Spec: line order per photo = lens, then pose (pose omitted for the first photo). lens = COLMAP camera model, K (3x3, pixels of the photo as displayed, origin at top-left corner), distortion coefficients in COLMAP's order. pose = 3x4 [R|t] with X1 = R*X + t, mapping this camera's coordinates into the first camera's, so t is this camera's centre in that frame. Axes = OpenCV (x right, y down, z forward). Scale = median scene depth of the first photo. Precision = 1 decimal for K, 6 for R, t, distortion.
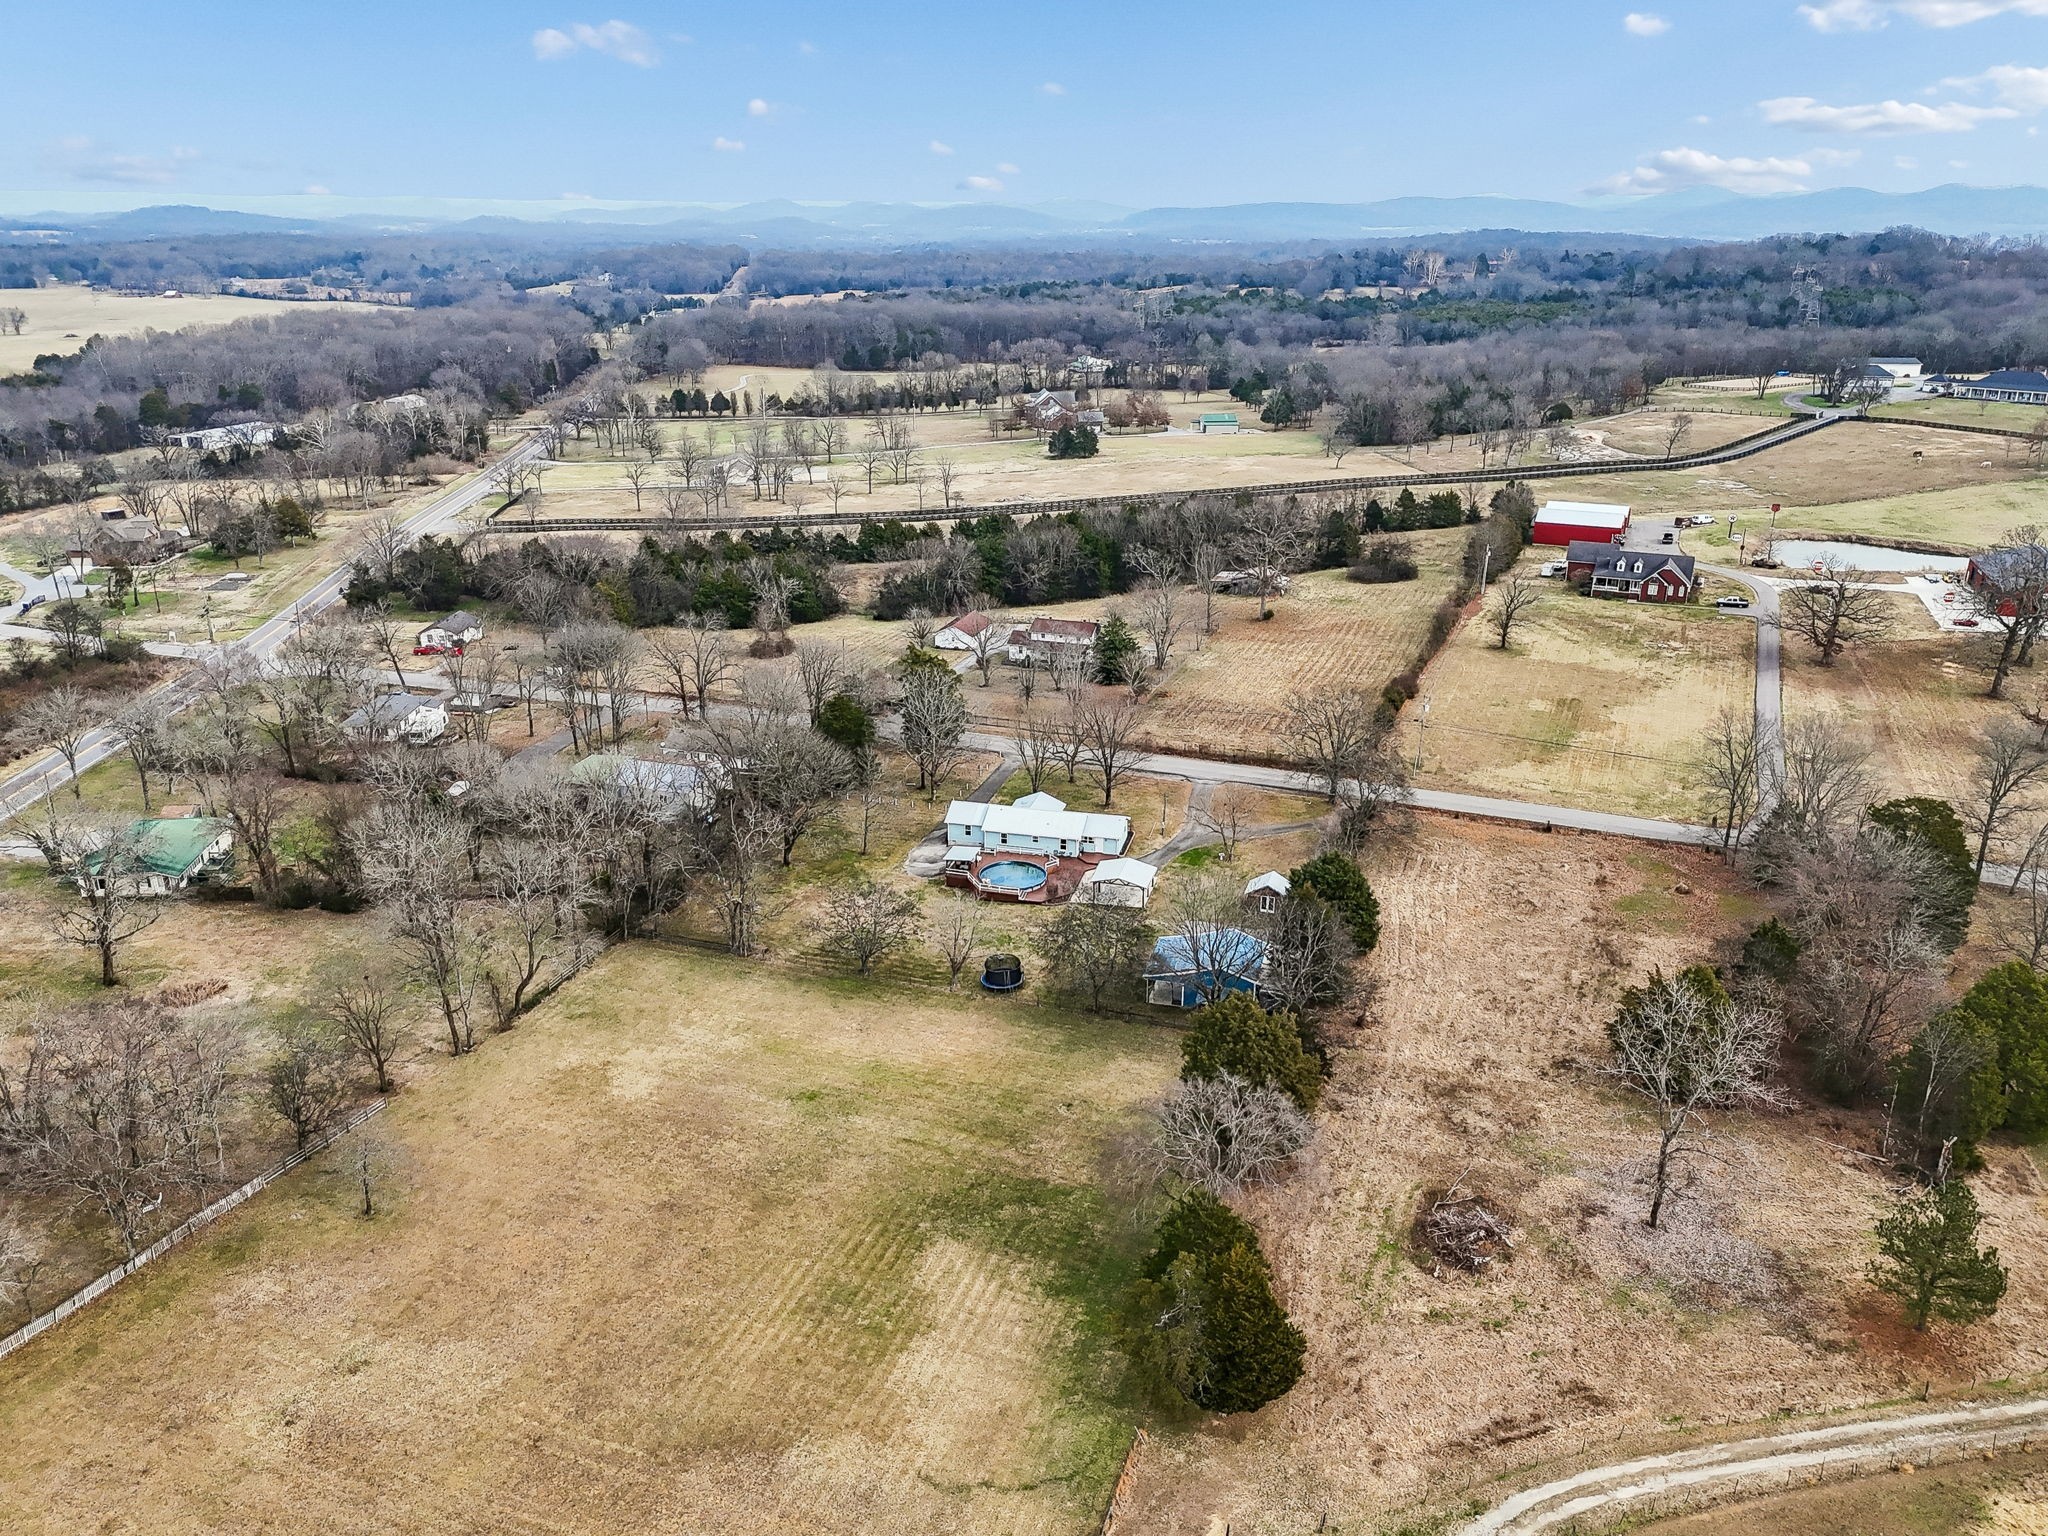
lens RADIAL K [[1454.0, 0, 1029.1], [0, 1454.0, 767.3], [0, 0, 1]] dist [0.066774, -0.054457]
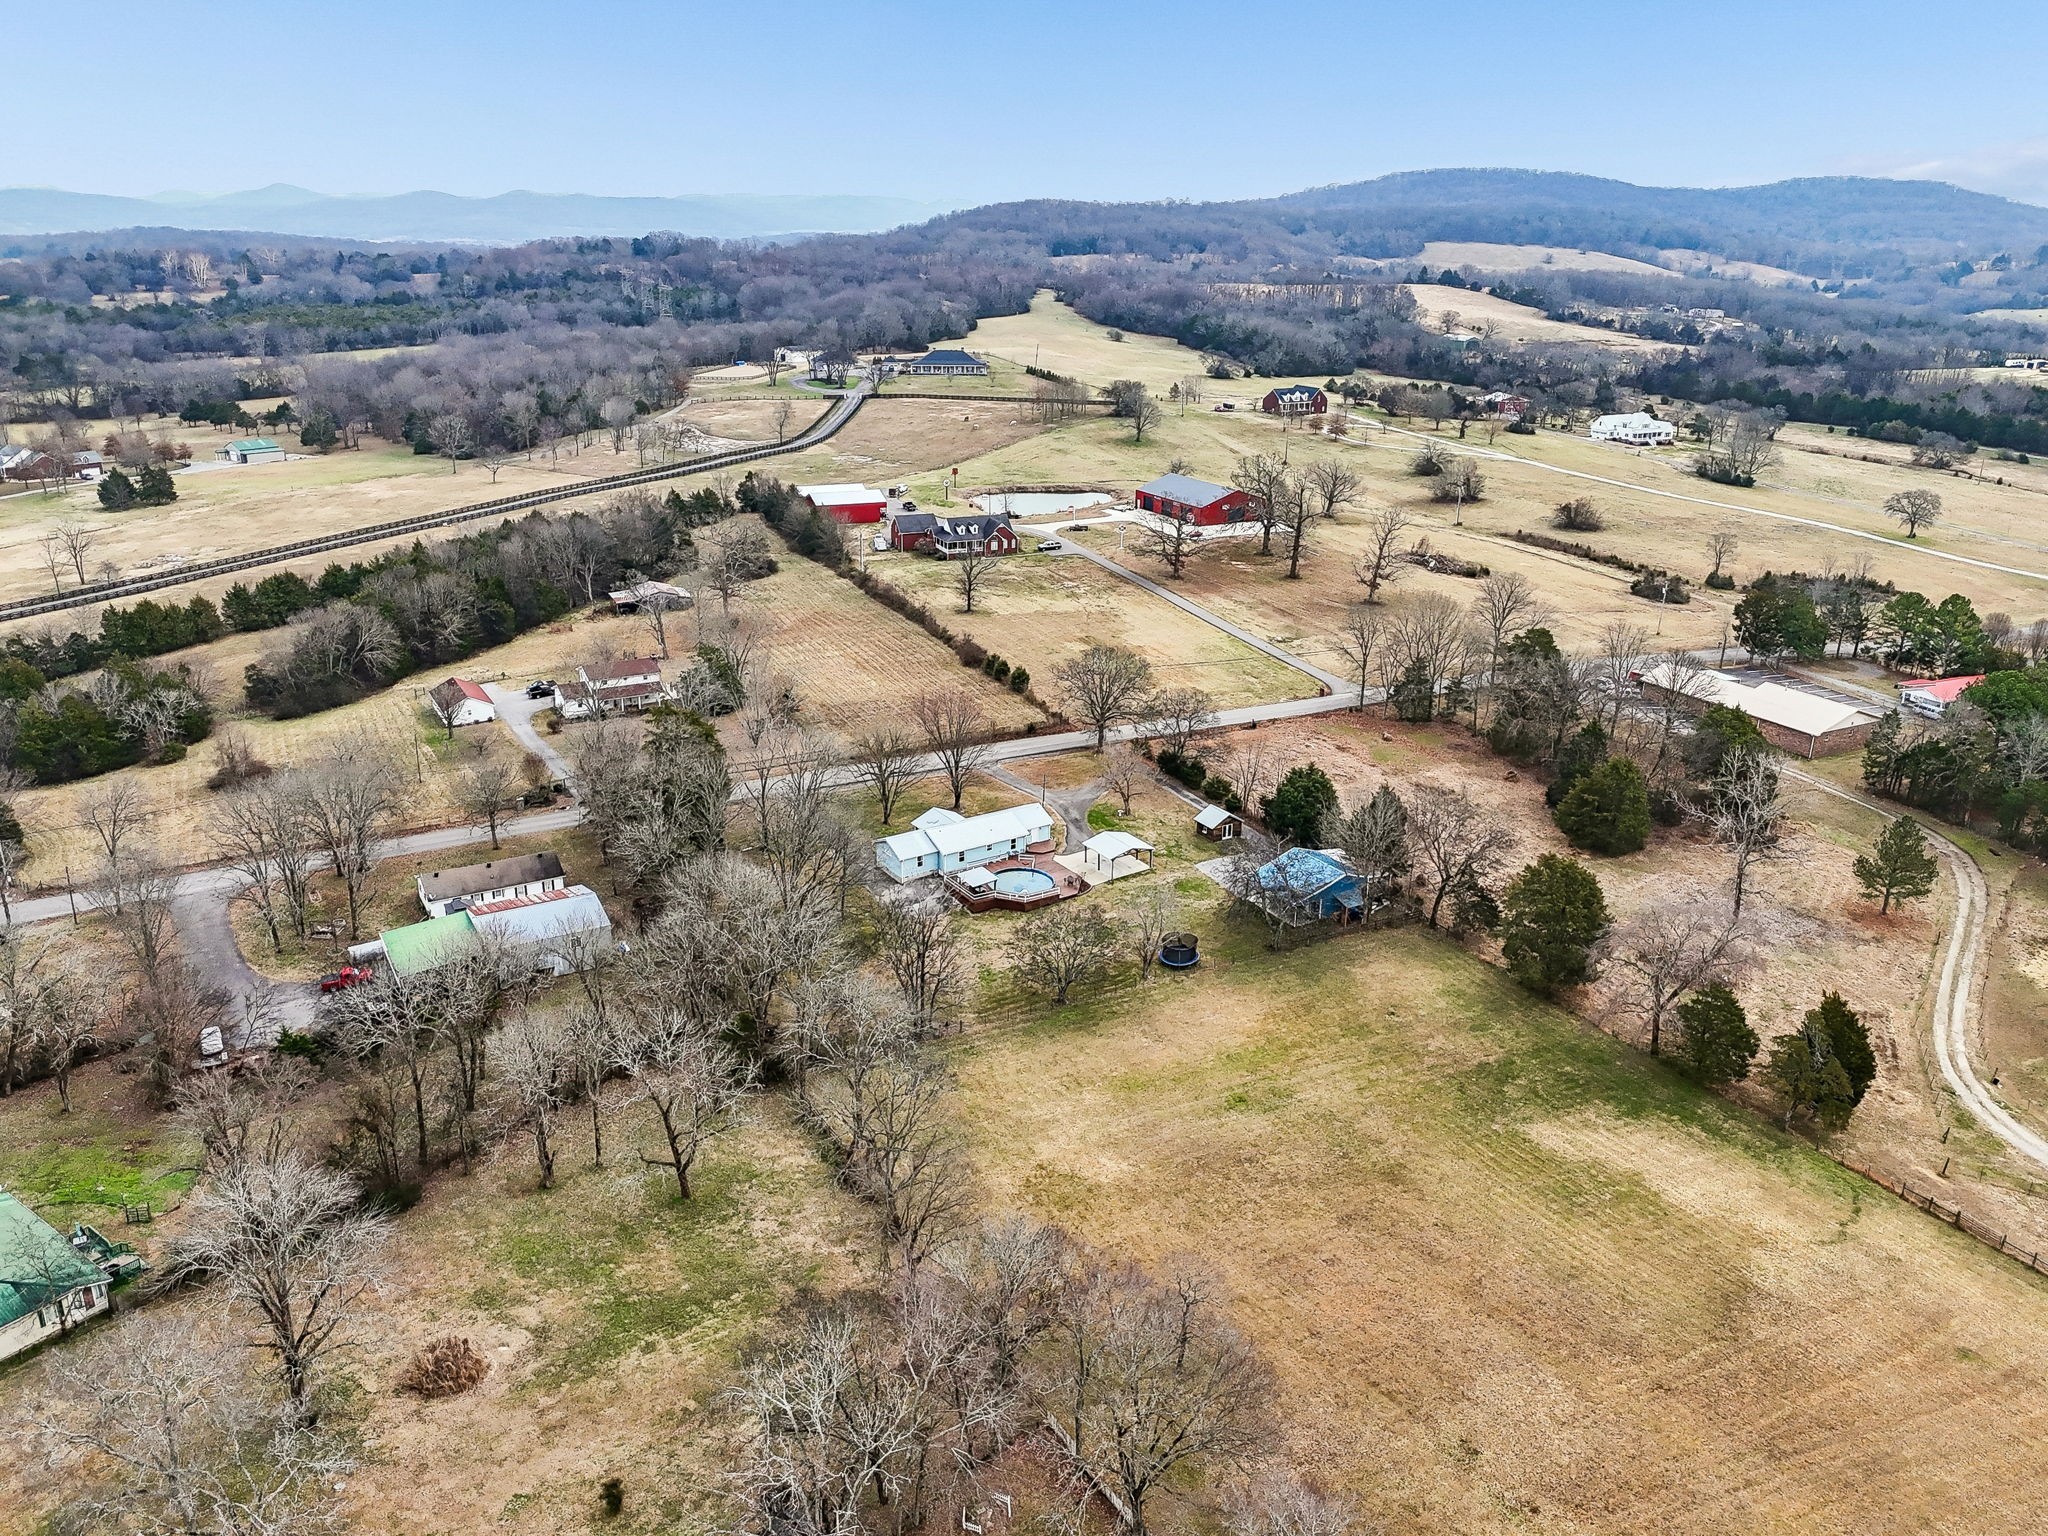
lens RADIAL K [[1454.0, 0, 1029.1], [0, 1454.0, 767.3], [0, 0, 1]] dist [0.066774, -0.054457]
pose [[0.699426, -0.245692, 0.671147, -0.648779], [0.245931, 0.964445, 0.096769, -0.095619], [-0.671060, 0.097373, 0.734981, 0.251074]]
